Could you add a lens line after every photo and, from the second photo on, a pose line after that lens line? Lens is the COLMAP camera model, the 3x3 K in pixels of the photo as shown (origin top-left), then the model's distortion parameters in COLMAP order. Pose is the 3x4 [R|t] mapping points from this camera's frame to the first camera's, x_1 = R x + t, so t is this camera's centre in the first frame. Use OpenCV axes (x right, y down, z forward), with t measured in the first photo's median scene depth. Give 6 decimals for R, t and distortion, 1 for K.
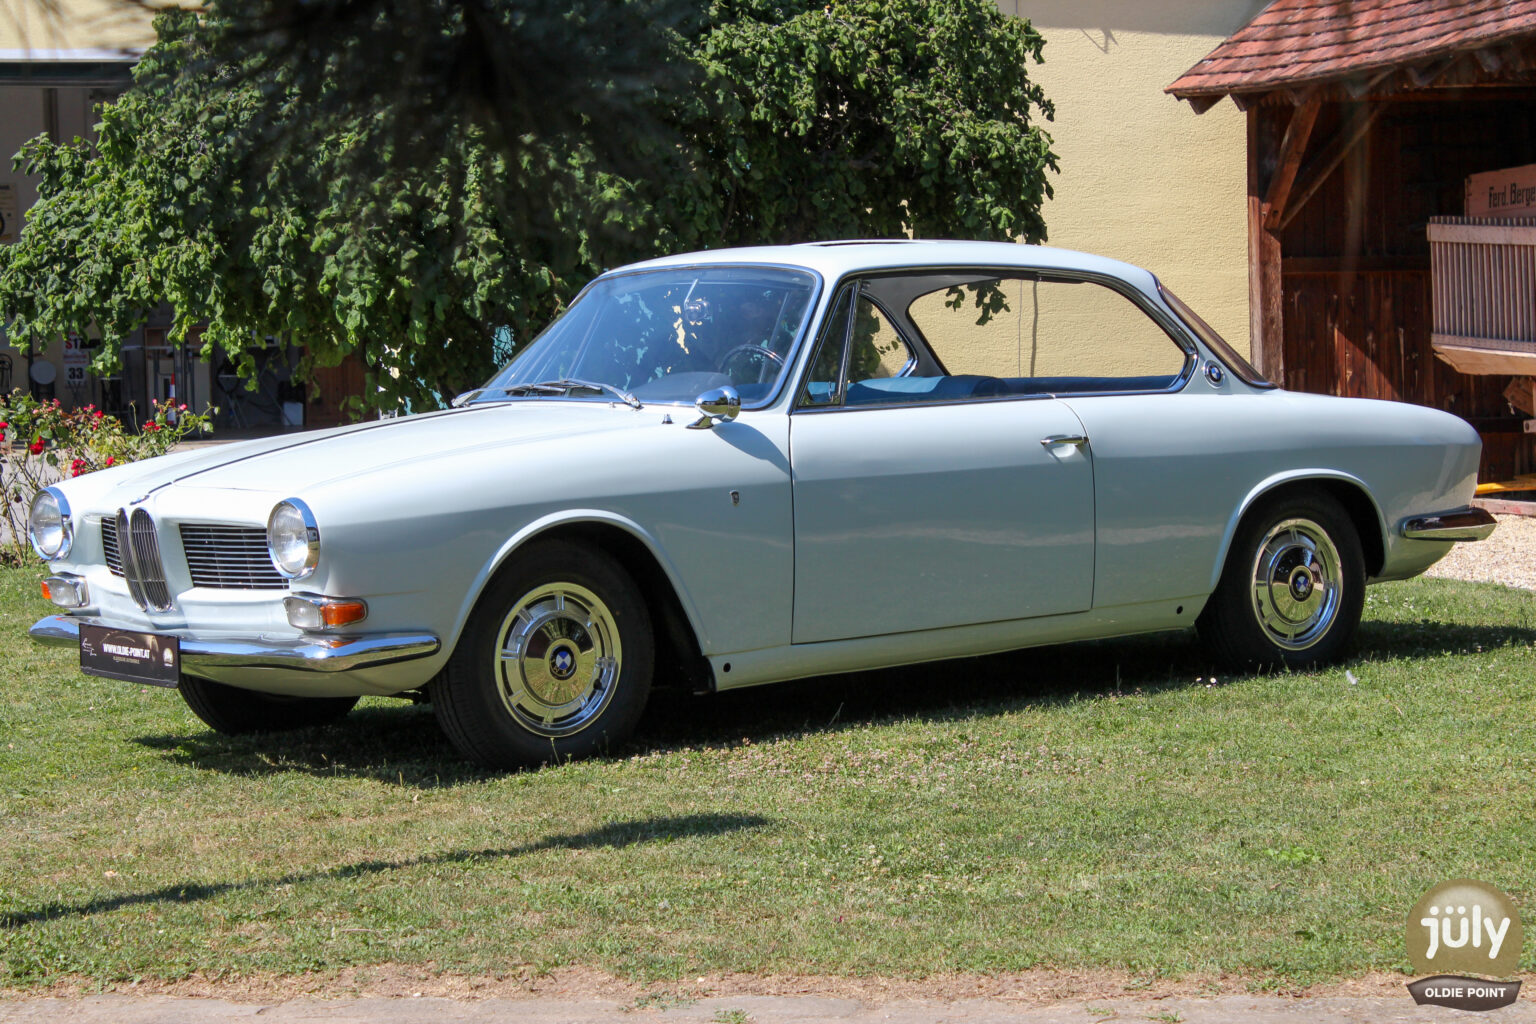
lens RADIAL K [[3678.2, 0, 760.3], [0, 3678.2, 502.2], [0, 0, 1]] dist [0.074933, 0.000000]
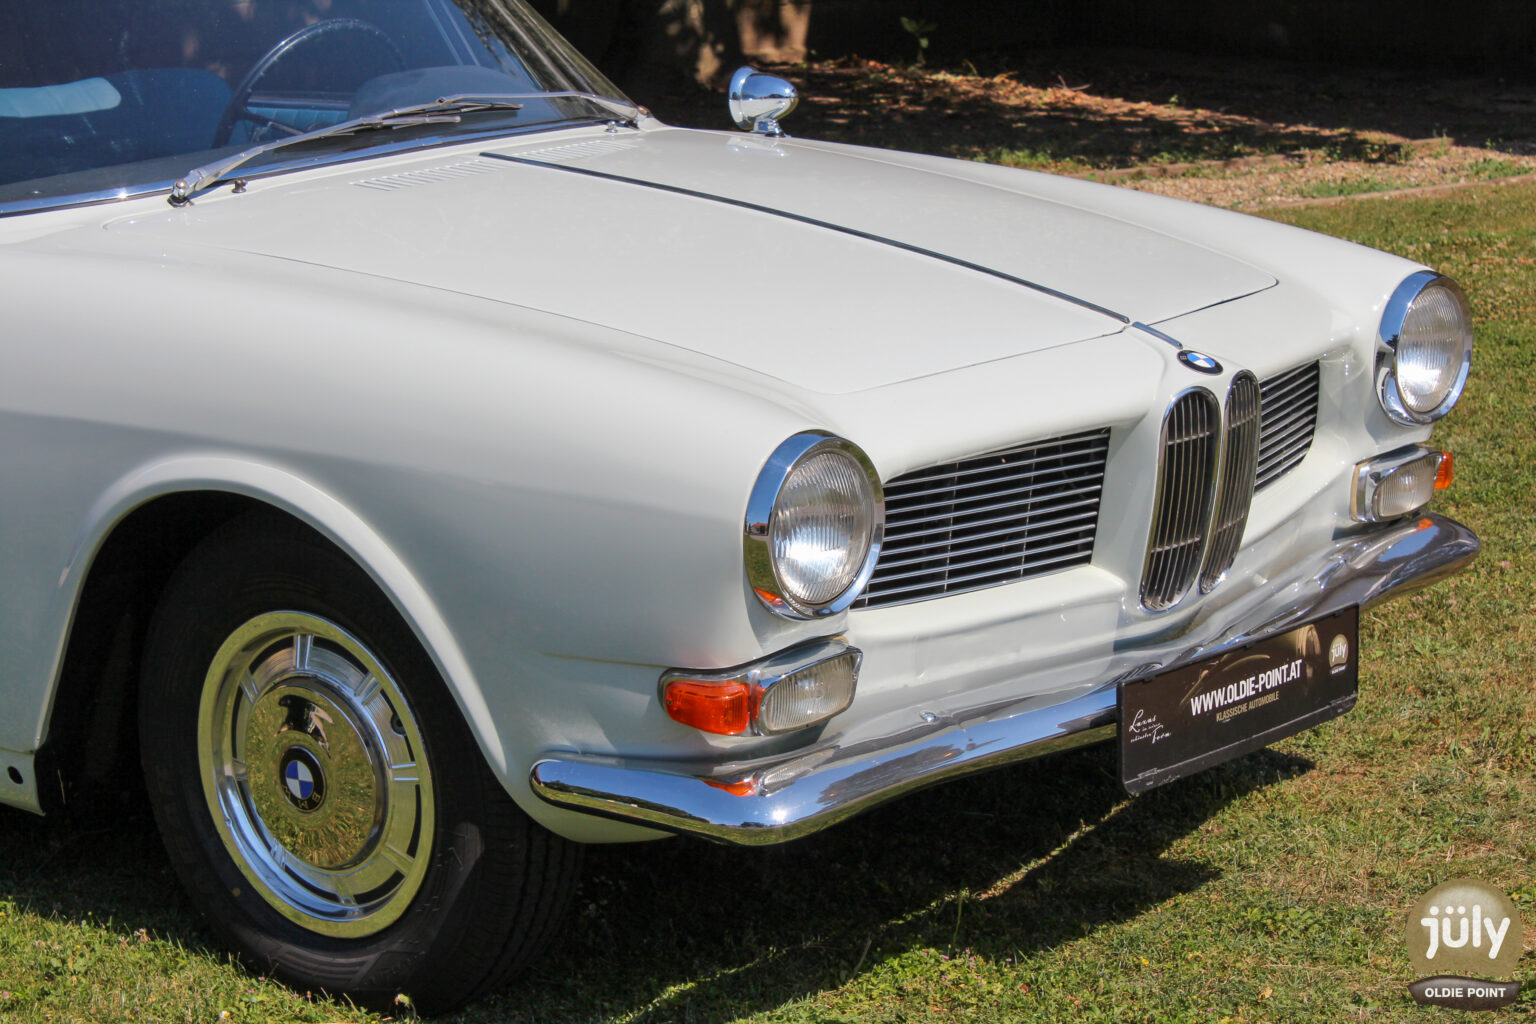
lens RADIAL K [[3678.2, 0, 765.2], [0, 3678.2, 516.6], [0, 0, 1]] dist [0.074933, 0.000000]
pose [[-0.185955, -0.163465, 0.968865, -0.365019], [0.102682, 0.977432, 0.184618, -0.043200], [-0.977178, 0.133816, -0.164973, 0.686741]]
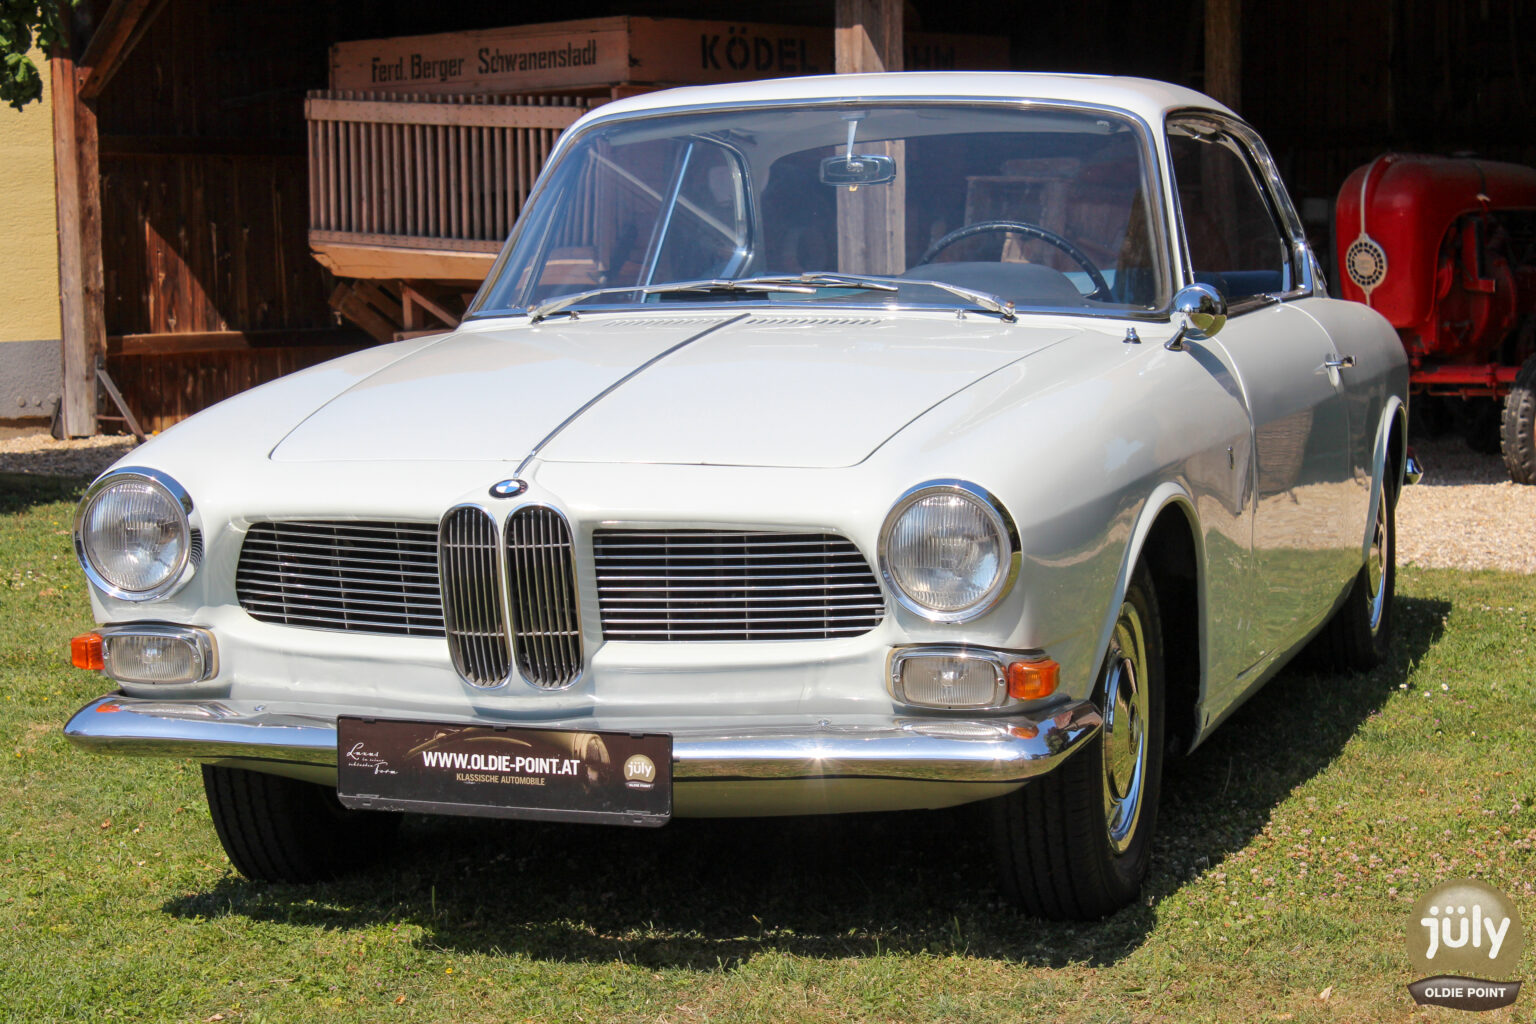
lens RADIAL K [[3678.2, 0, 779.0], [0, 3678.2, 515.0], [0, 0, 1]] dist [0.074933, 0.000000]
pose [[0.823222, -0.032106, 0.566811, -0.272188], [0.016137, 0.999320, 0.033168, -0.008678], [-0.567491, -0.018158, 0.823180, 0.318011]]
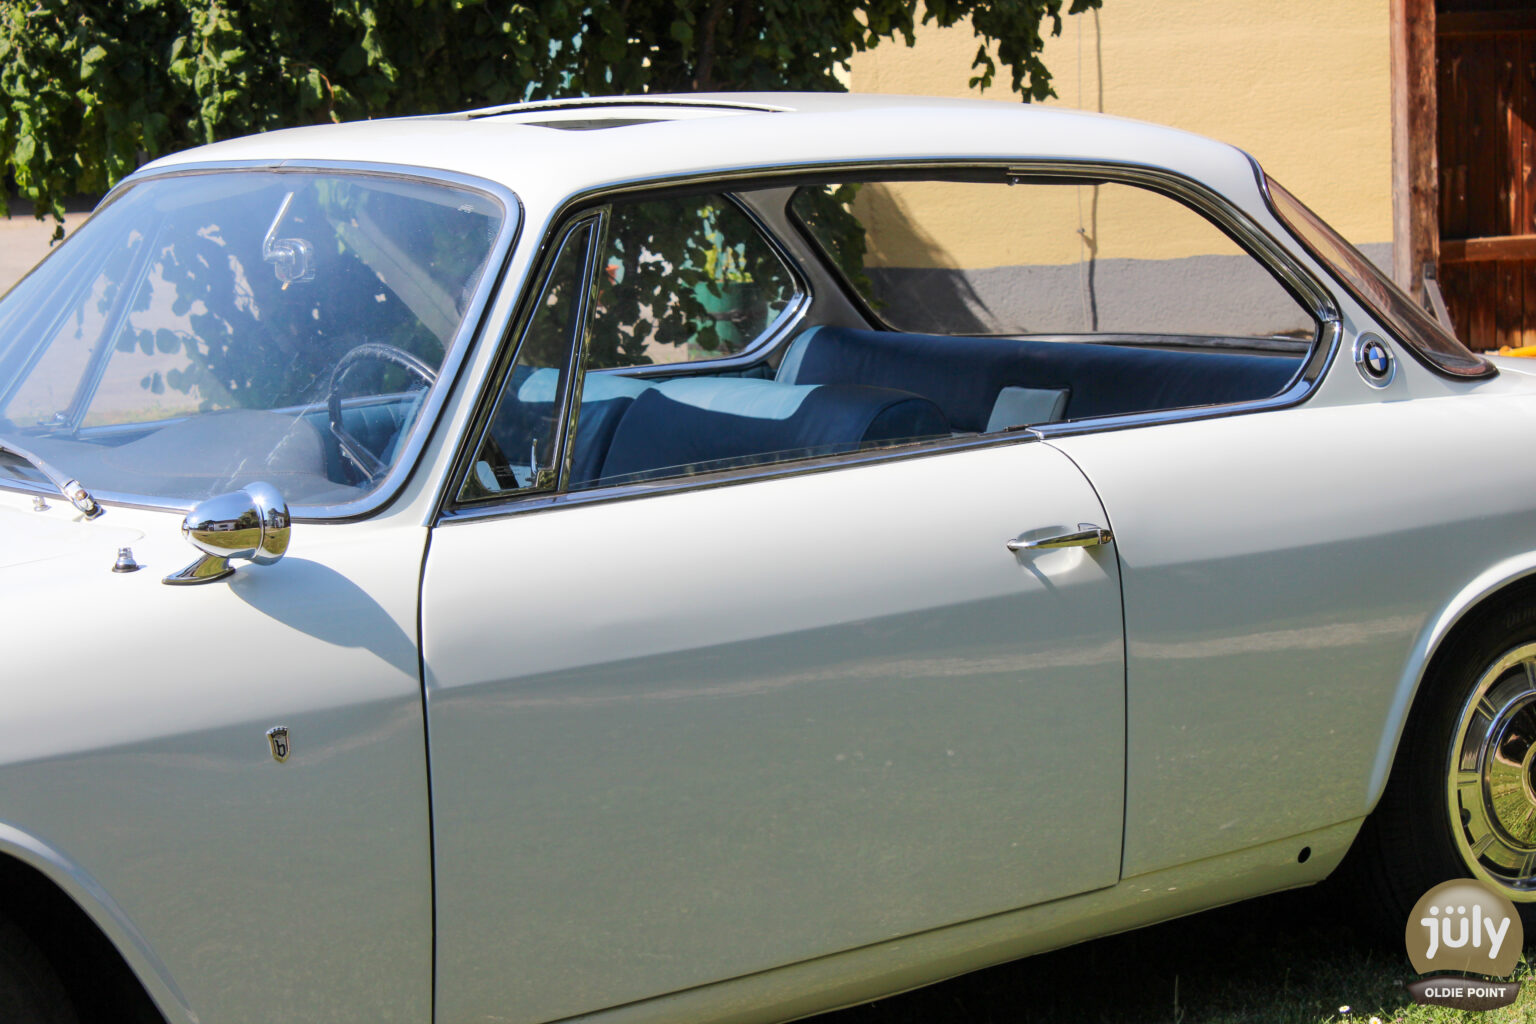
lens RADIAL K [[3678.2, 0, 773.9], [0, 3678.2, 508.4], [0, 0, 1]] dist [0.074933, 0.000000]
pose [[0.999647, -0.007643, -0.025452, 0.038946], [0.009688, 0.996649, 0.081221, -0.039511], [0.024746, -0.081439, 0.996371, 0.356105]]
